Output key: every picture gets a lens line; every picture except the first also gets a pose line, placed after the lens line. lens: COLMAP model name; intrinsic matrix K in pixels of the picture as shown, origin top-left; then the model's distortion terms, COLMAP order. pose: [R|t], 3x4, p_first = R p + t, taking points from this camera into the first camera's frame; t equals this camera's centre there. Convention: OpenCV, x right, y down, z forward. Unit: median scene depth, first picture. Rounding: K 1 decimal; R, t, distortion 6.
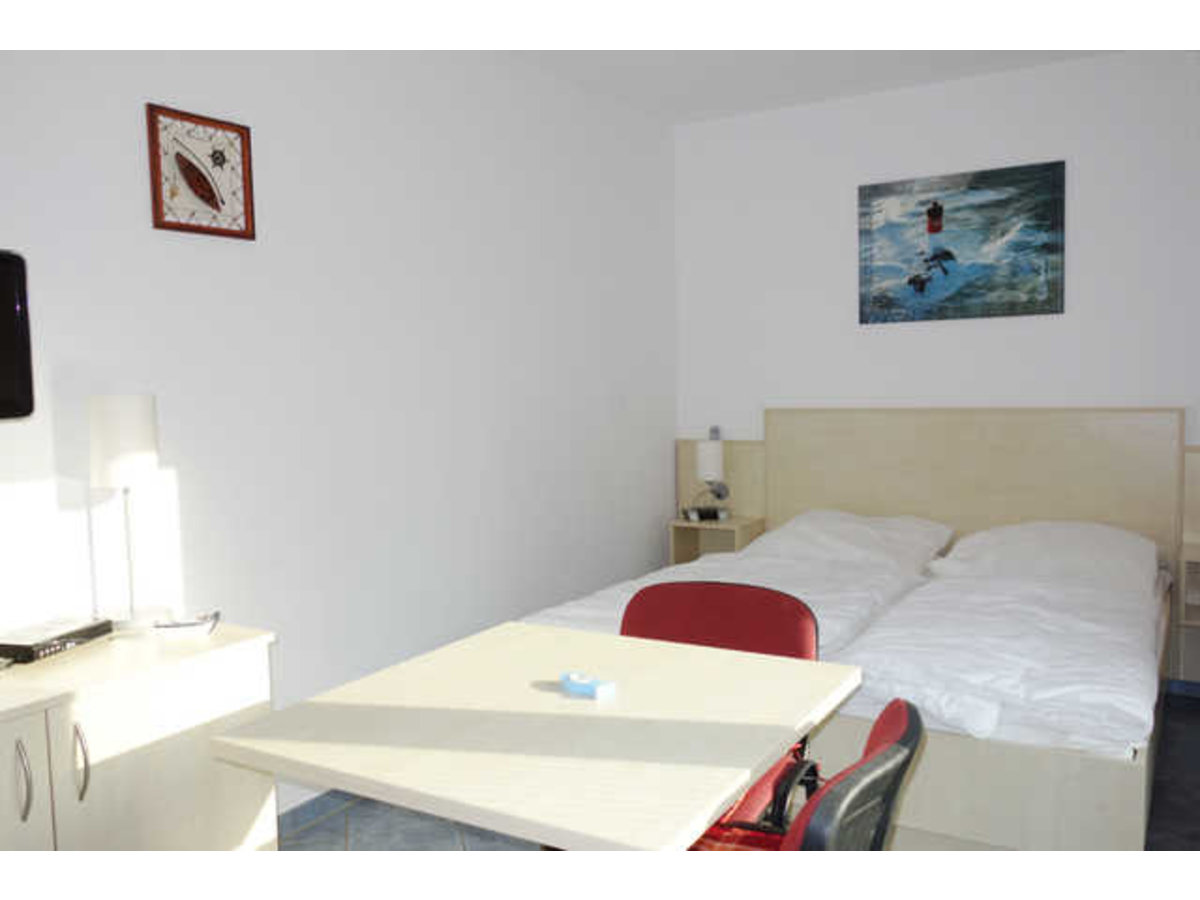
lens RADIAL K [[973.5, 0, 600.0], [0, 973.5, 450.0], [0, 0, 1]] dist [0.001520, 0.001501]
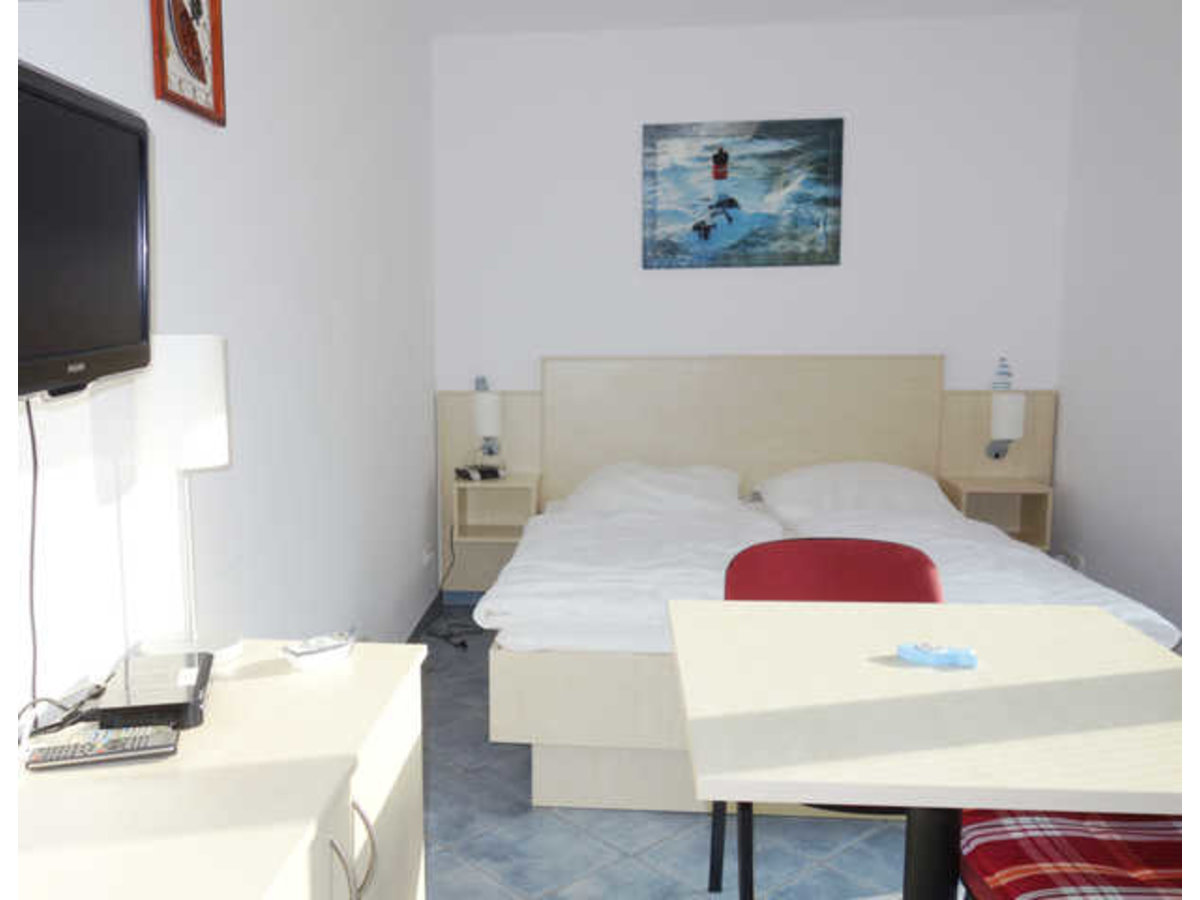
lens RADIAL K [[1050.2, 0, 600.3], [0, 1050.2, 413.7], [0, 0, 1]] dist [0.067531, -0.000627]
pose [[0.909028, -0.022384, 0.416134, -0.222134], [0.017861, 0.999732, 0.014760, -0.001857], [-0.416353, -0.005985, 0.909184, 0.070649]]
